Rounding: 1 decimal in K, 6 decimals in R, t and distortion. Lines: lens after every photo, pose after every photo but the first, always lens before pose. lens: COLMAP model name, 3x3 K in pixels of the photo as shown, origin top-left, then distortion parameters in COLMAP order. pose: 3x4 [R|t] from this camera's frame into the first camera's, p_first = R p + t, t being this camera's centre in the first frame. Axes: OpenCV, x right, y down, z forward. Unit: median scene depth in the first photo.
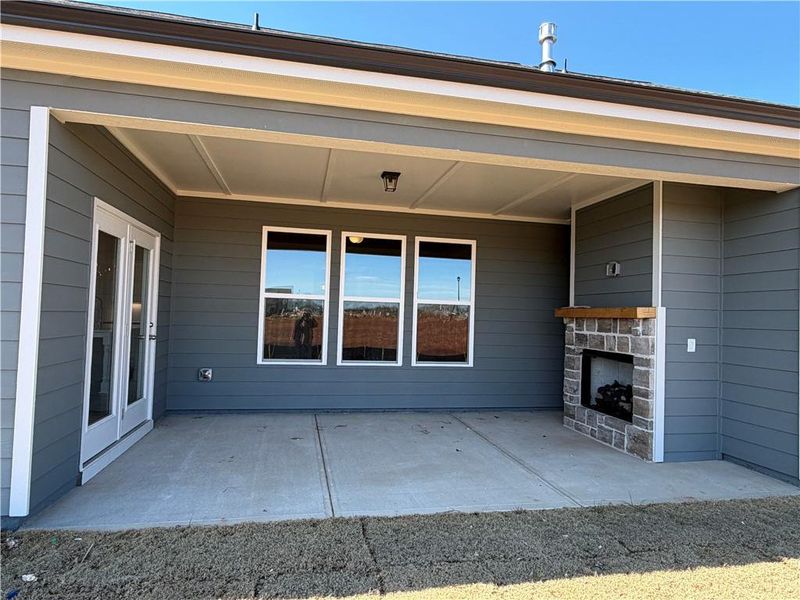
lens RADIAL K [[485.2, 0, 399.0], [0, 485.2, 299.4], [0, 0, 1]] dist [-0.002929, -0.000356]
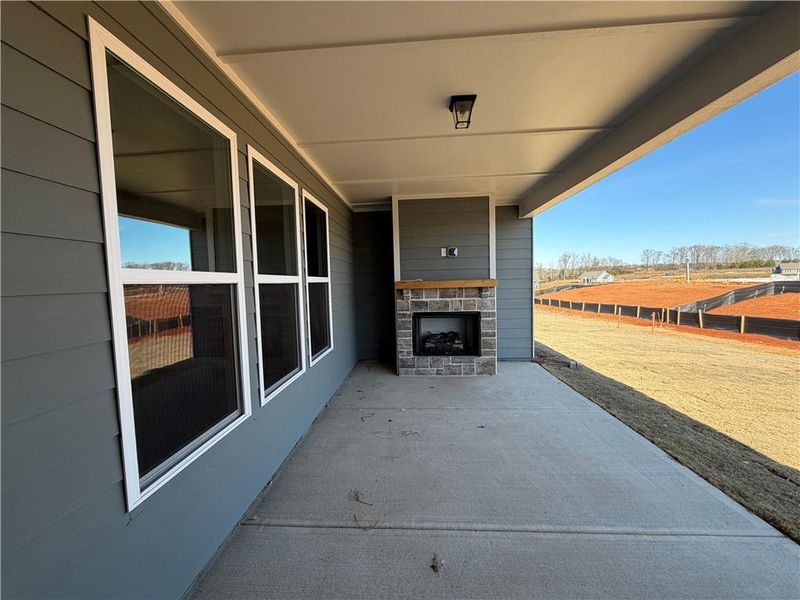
lens RADIAL K [[319.8, 0, 399.7], [0, 319.8, 297.5], [0, 0, 1]] dist [0.003327, -0.000506]
pose [[0.252040, -0.087732, 0.963732, -0.474798], [-0.000961, 0.995859, 0.090908, -0.015883], [-0.967716, -0.023838, 0.250912, 0.880750]]
